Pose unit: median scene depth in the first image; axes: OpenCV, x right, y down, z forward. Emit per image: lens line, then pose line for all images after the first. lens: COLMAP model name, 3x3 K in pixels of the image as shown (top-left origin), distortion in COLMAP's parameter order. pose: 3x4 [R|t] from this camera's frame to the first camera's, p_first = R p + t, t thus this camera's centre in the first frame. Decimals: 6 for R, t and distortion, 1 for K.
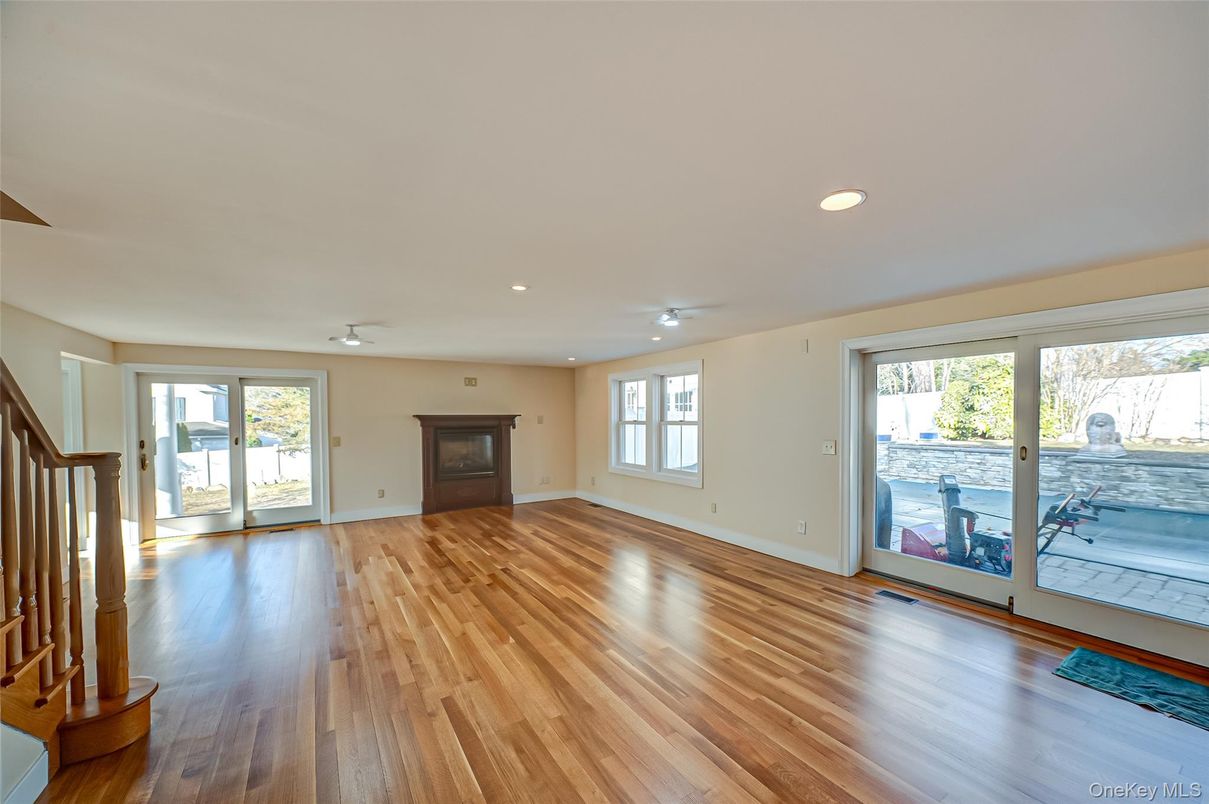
lens RADIAL K [[493.4, 0, 643.6], [0, 493.4, 429.4], [0, 0, 1]] dist [-0.000606, -0.000040]
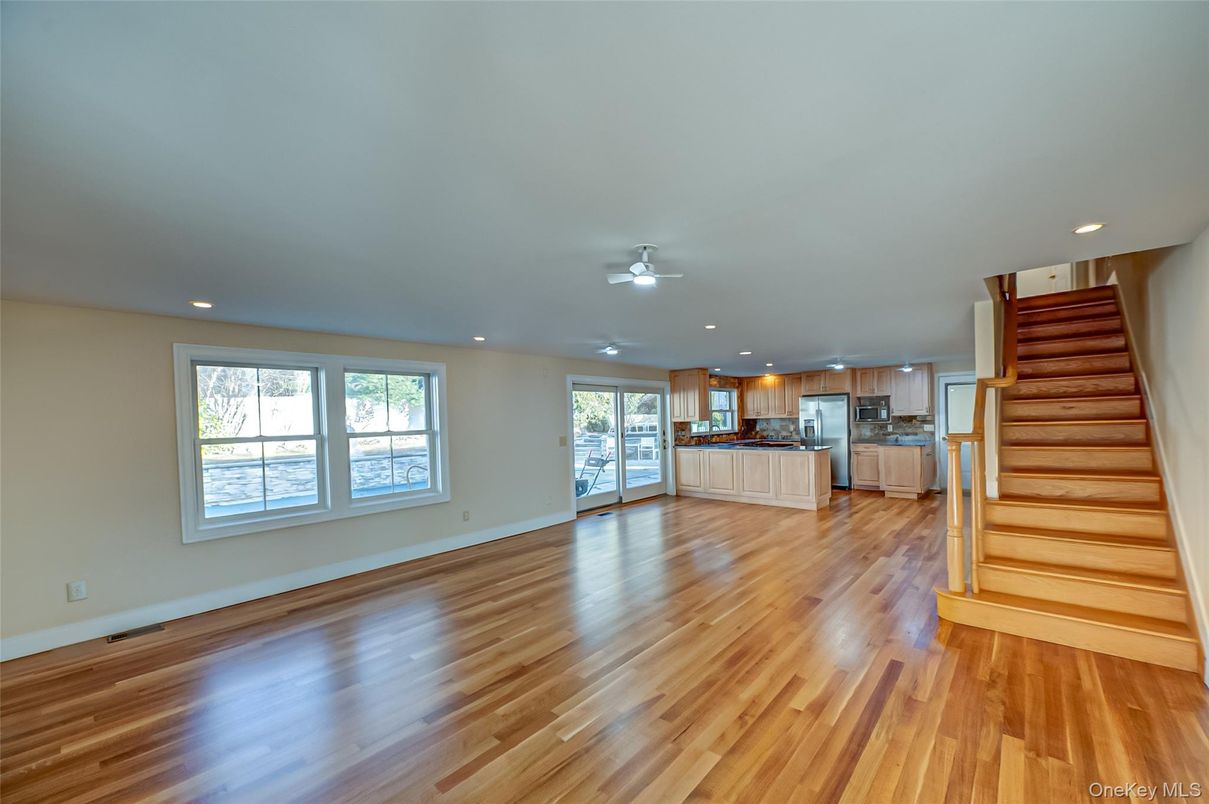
lens RADIAL K [[493.4, 0, 643.6], [0, 493.4, 429.4], [0, 0, 1]] dist [-0.000606, -0.000040]
pose [[-0.311350, -0.009442, 0.950249, -0.766479], [0.052081, 0.998278, 0.026983, -0.018243], [-0.948867, 0.057891, -0.310322, 0.815124]]
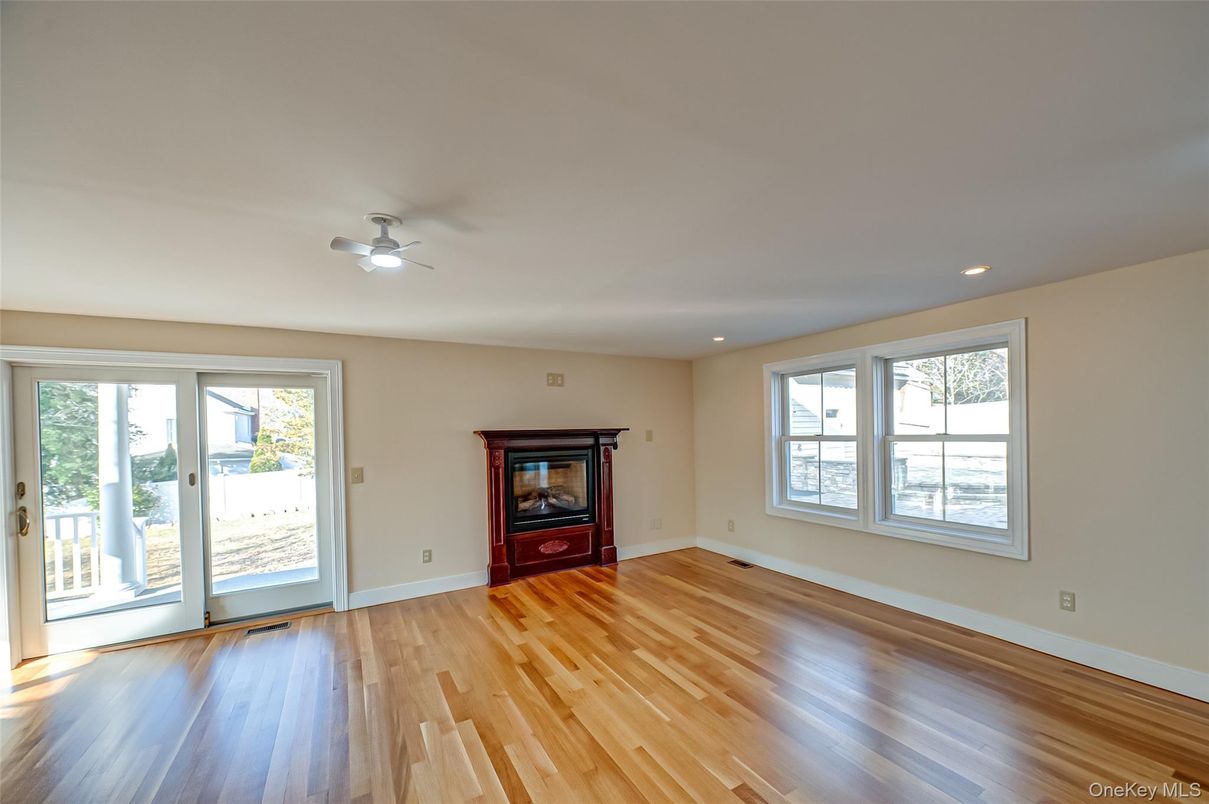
lens RADIAL K [[480.1, 0, 635.3], [0, 480.1, 438.5], [0, 0, 1]] dist [-0.000316, -0.000120]
pose [[0.999090, -0.015200, -0.039846, -0.248743], [0.014737, 0.999821, -0.011900, -0.009999], [0.040019, 0.011302, 0.999135, 0.411020]]
